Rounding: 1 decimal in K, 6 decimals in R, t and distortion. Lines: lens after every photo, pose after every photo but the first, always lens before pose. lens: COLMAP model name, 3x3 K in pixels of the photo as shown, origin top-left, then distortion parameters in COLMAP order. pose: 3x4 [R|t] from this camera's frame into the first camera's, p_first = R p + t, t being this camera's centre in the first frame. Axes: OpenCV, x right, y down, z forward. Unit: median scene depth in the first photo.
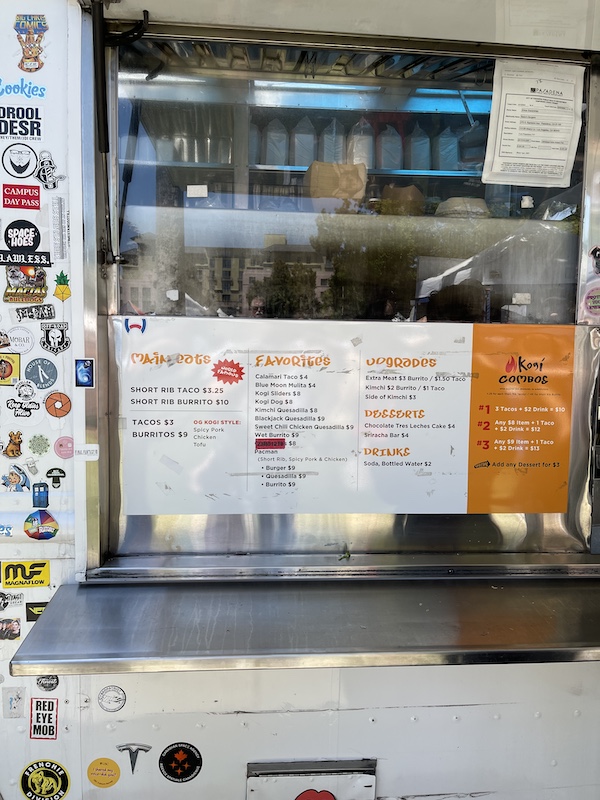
lens RADIAL K [[581.7, 0, 300.5], [0, 581.7, 399.2], [0, 0, 1]] dist [0.013104, 0.001766]
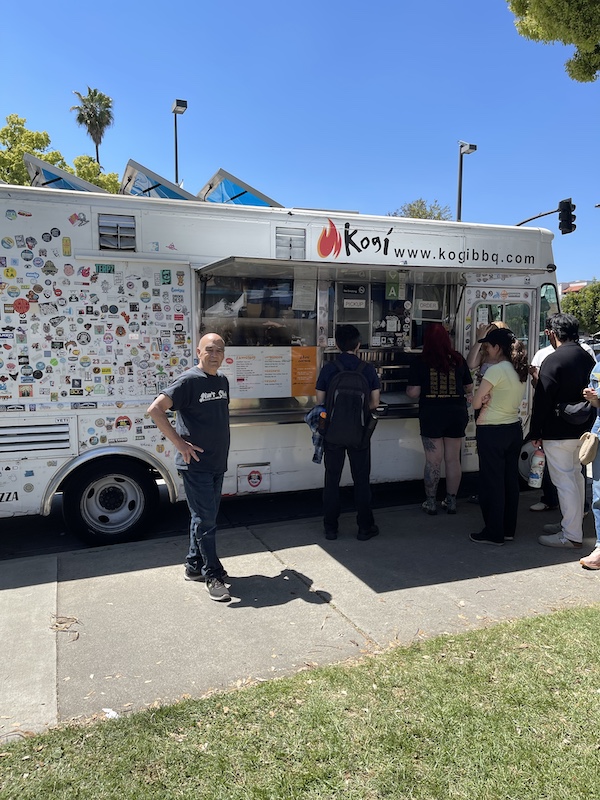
lens RADIAL K [[581.7, 0, 299.6], [0, 581.7, 401.4], [0, 0, 1]] dist [0.013104, 0.001766]
pose [[0.982831, -0.011508, -0.184148, 1.032947], [0.011066, 0.999933, -0.003426, 0.239102], [0.184175, 0.001329, 0.982893, -2.692123]]
